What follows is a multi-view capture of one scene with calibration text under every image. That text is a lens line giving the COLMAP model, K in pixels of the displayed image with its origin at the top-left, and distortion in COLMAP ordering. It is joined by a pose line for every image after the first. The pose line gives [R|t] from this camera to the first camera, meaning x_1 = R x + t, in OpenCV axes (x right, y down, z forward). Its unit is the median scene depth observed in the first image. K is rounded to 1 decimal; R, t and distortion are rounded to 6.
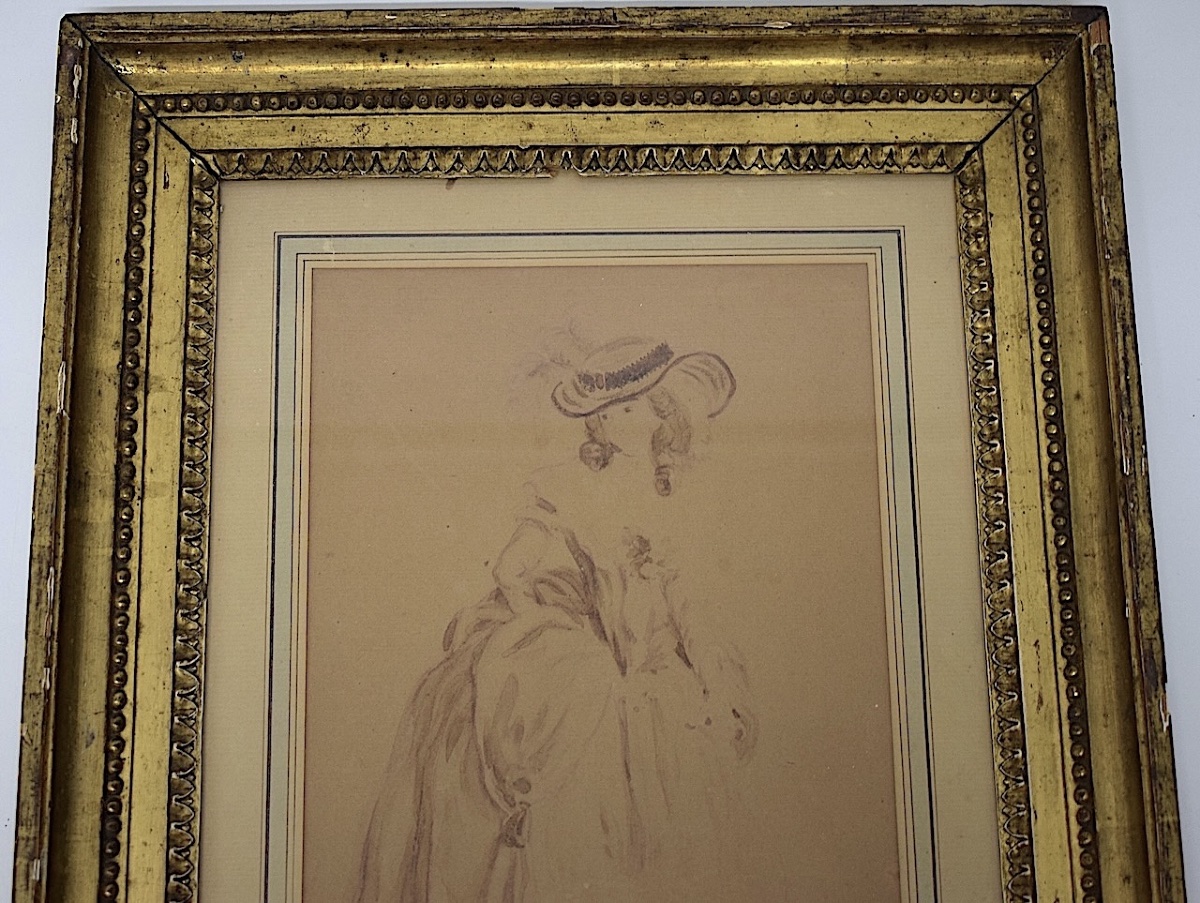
lens RADIAL K [[2156.8, 0, 585.1], [0, 2156.8, 417.5], [0, 0, 1]] dist [-0.029559, -0.009702]
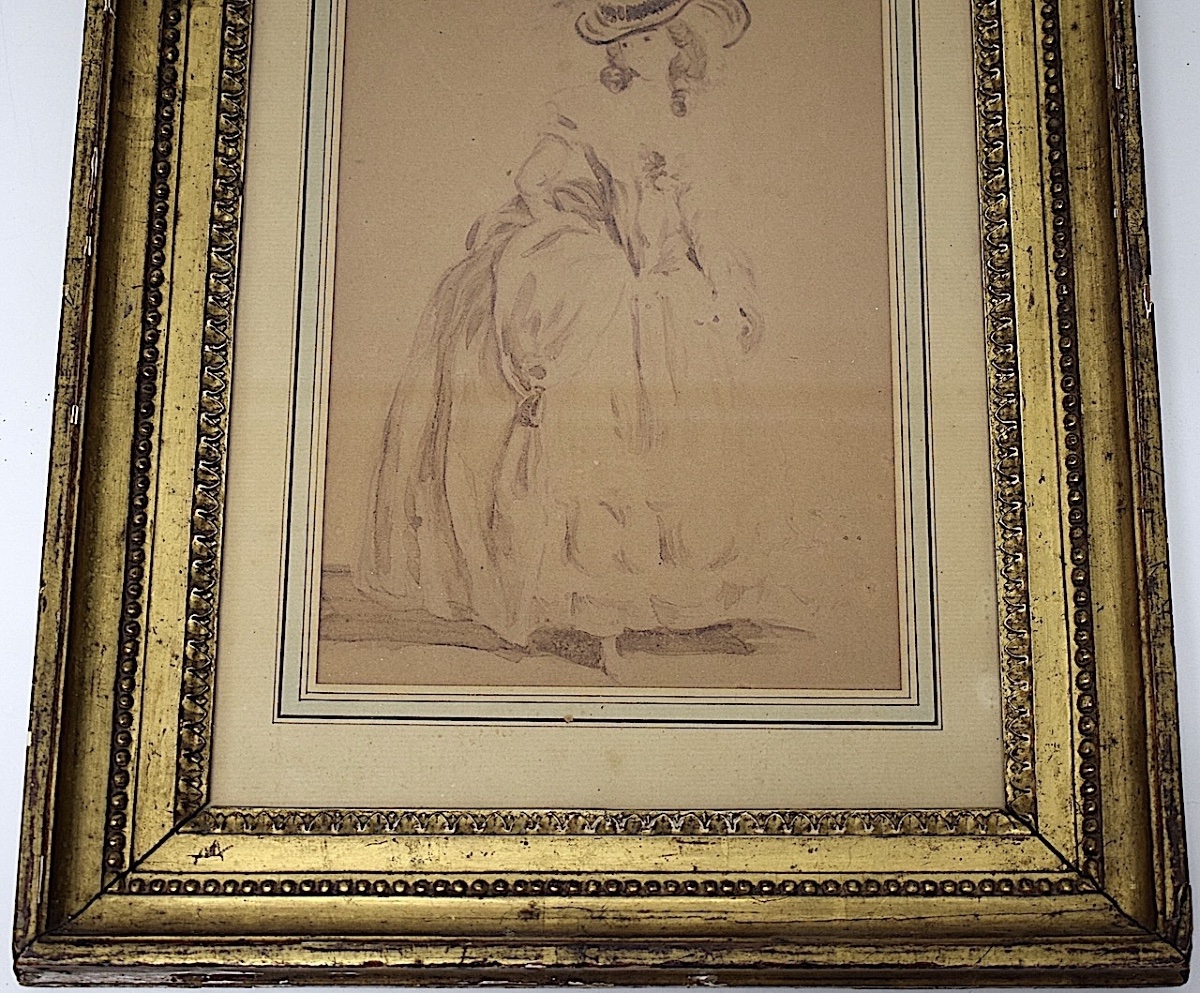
lens RADIAL K [[2244.0, 0, 636.3], [0, 2244.0, 524.4], [0, 0, 1]] dist [-0.028663, 0.006227]
pose [[0.999781, 0.020883, -0.001352, 0.021508], [-0.020885, 0.999781, -0.001003, 0.239823], [0.001330, 0.001031, 0.999999, -0.092915]]
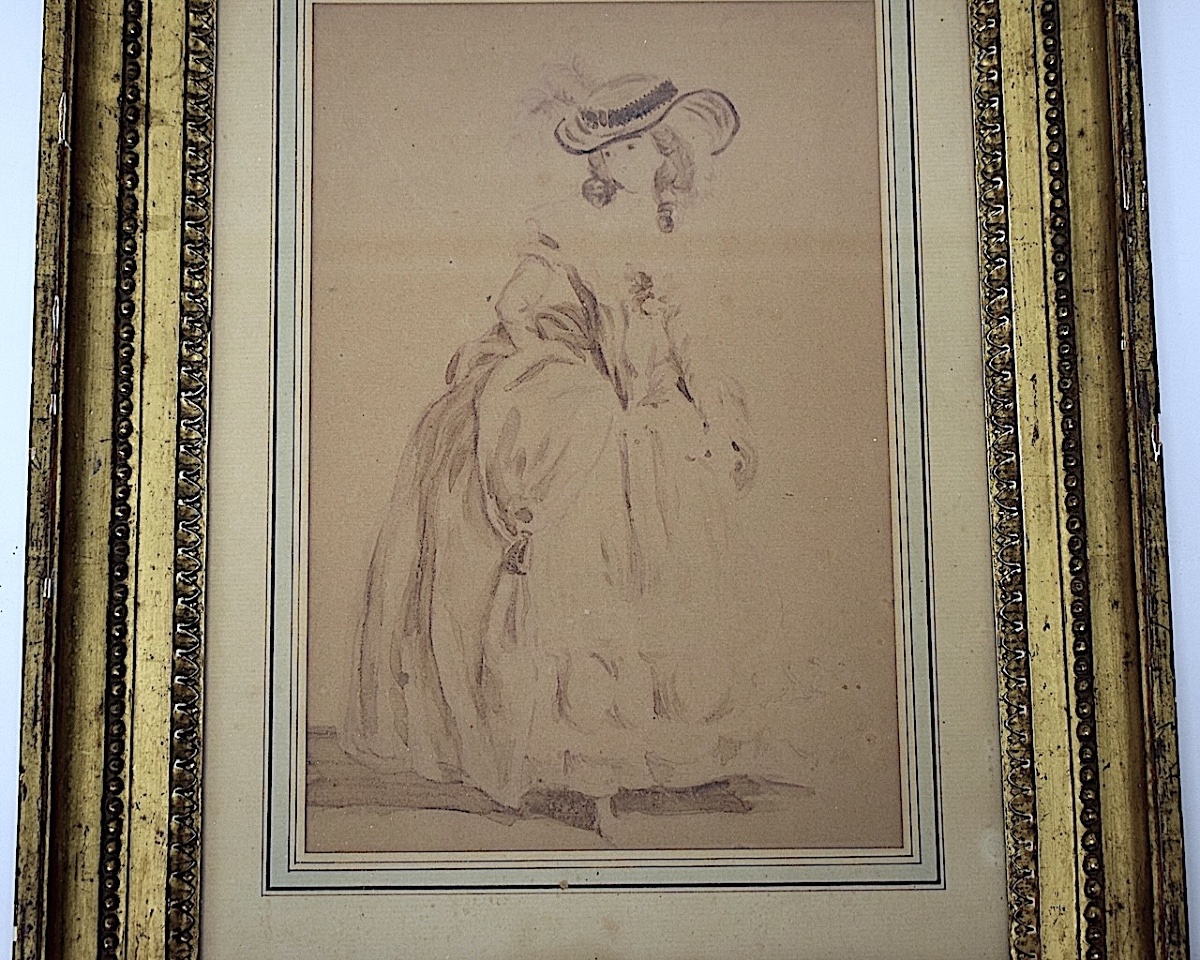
lens RADIAL K [[2450.5, 0, 624.1], [0, 2450.5, 475.7], [0, 0, 1]] dist [-0.005802, 0.066834]
pose [[0.999987, 0.003508, 0.003759, 0.013281], [-0.003821, 0.996222, 0.086755, 0.050779], [-0.003440, -0.086768, 0.996223, -0.144876]]
